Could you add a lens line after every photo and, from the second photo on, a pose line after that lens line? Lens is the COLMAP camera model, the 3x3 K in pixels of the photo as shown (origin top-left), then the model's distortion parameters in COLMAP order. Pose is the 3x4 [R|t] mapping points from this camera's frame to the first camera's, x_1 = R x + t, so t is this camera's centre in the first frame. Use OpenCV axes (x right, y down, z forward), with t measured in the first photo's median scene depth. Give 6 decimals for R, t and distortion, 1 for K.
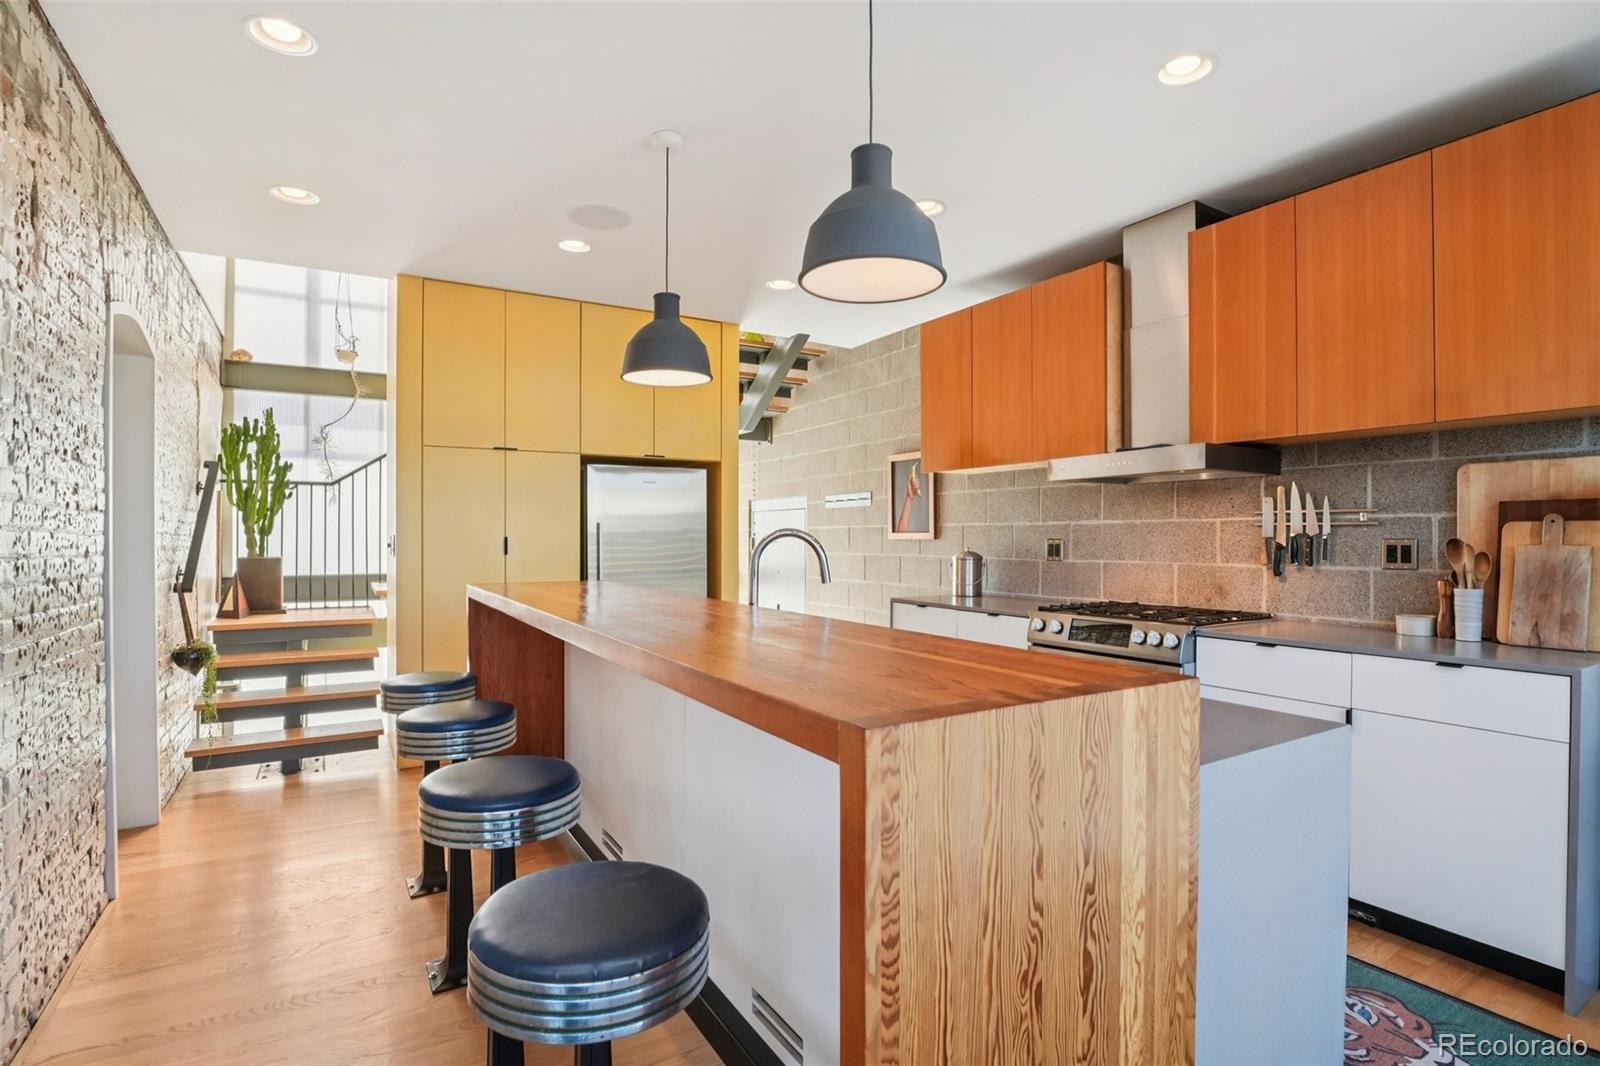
lens RADIAL K [[788.0, 0, 797.2], [0, 788.0, 537.5], [0, 0, 1]] dist [-0.038950, 0.008806]
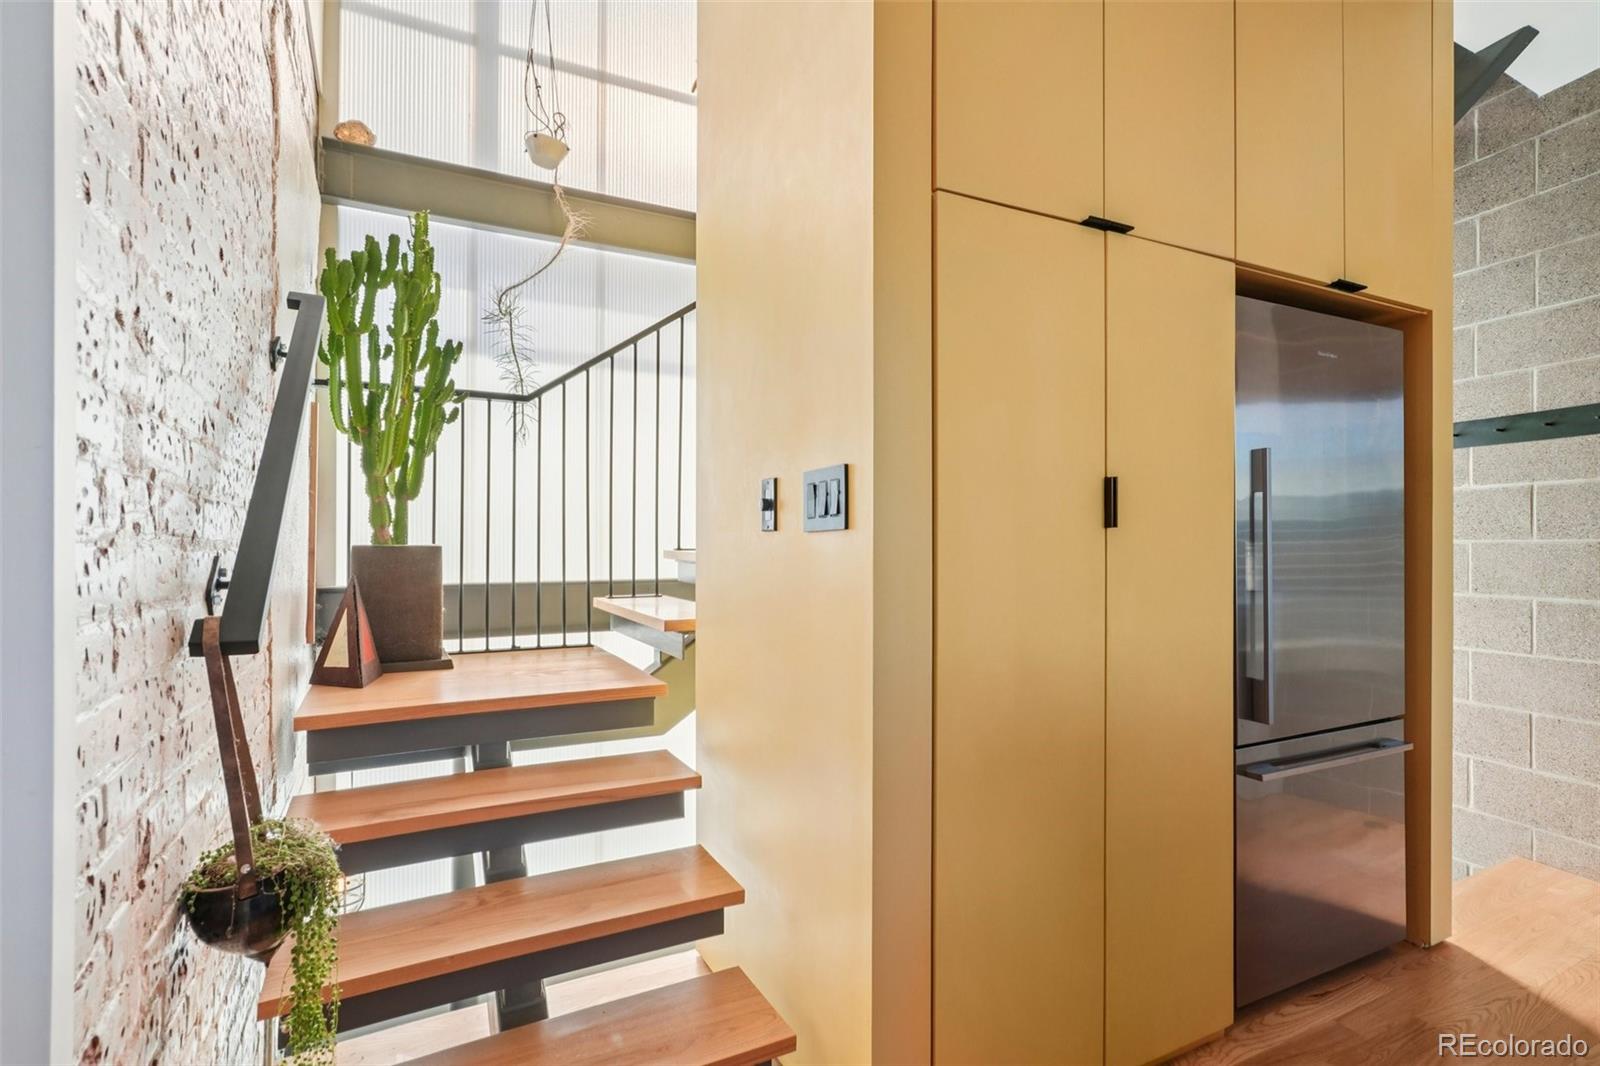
lens RADIAL K [[788.0, 0, 772.9], [0, 788.0, 535.0], [0, 0, 1]] dist [-0.038950, 0.008806]
pose [[0.997186, -0.004993, -0.074800, -0.525901], [0.004309, 0.999947, -0.009311, 0.029930], [0.074842, 0.008962, 0.997155, 0.668579]]
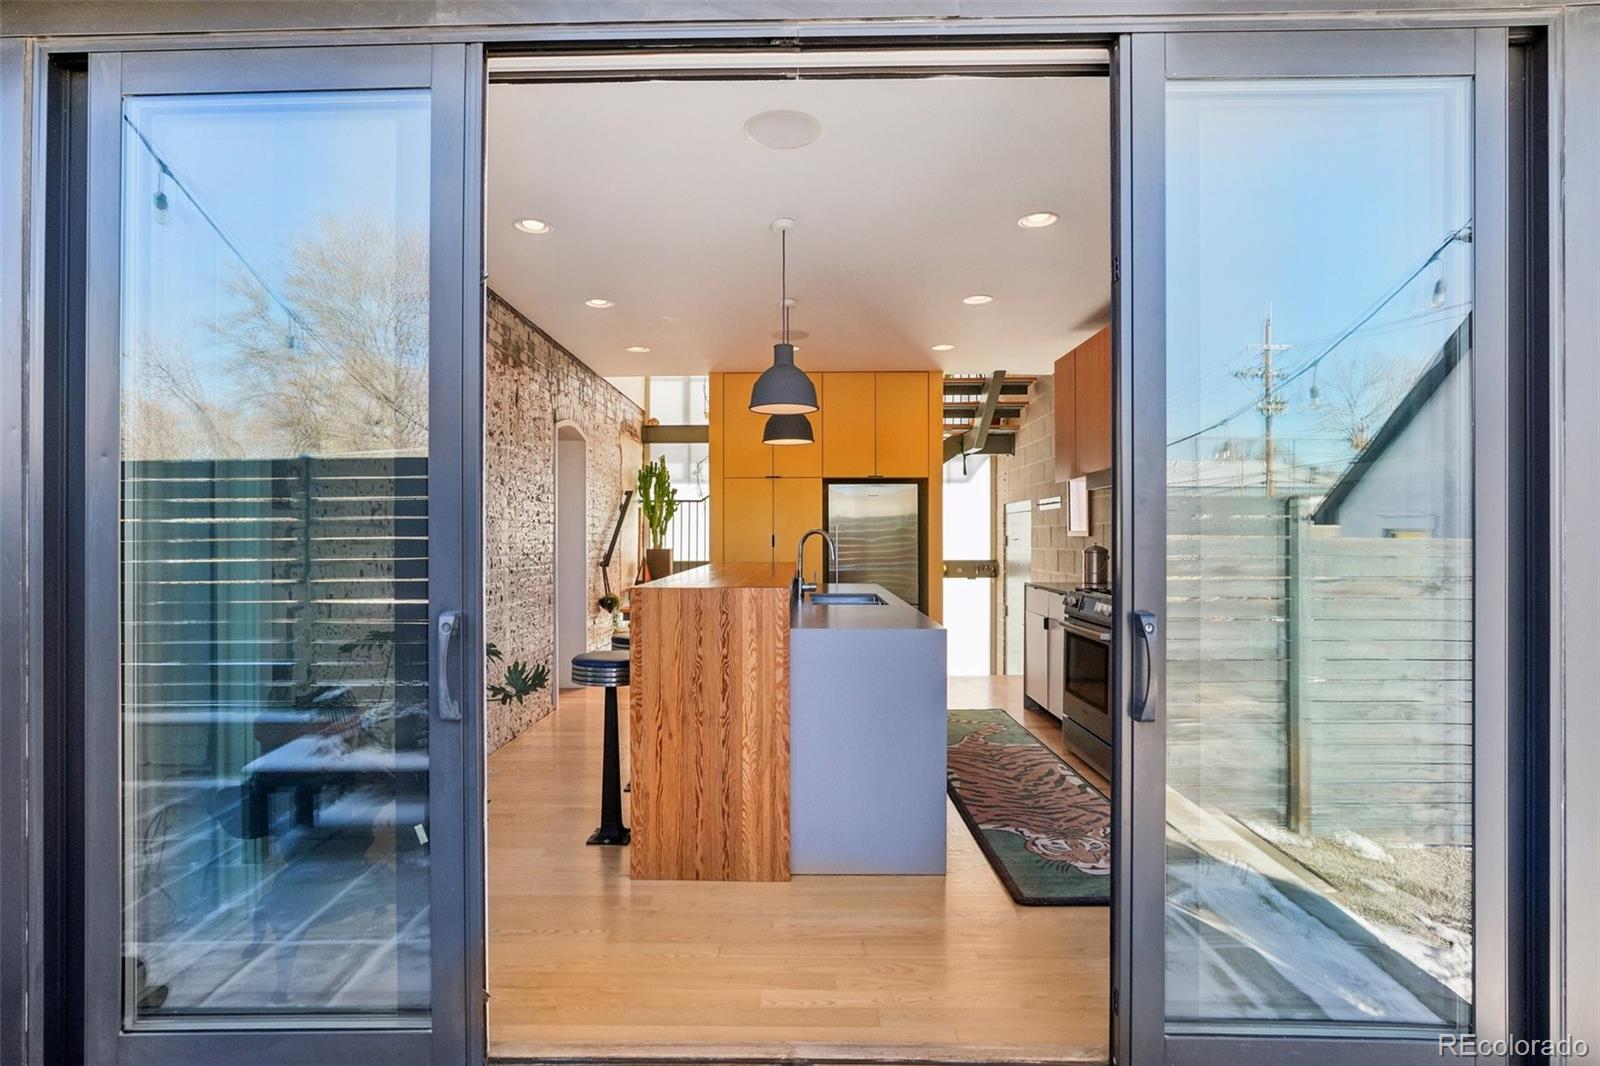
lens RADIAL K [[788.0, 0, 772.5], [0, 788.0, 545.5], [0, 0, 1]] dist [-0.038950, 0.008806]
pose [[0.840158, 0.003621, -0.542330, 0.477788], [0.002468, 0.999942, 0.010499, 0.003803], [0.542337, -0.010160, 0.840100, -0.301465]]
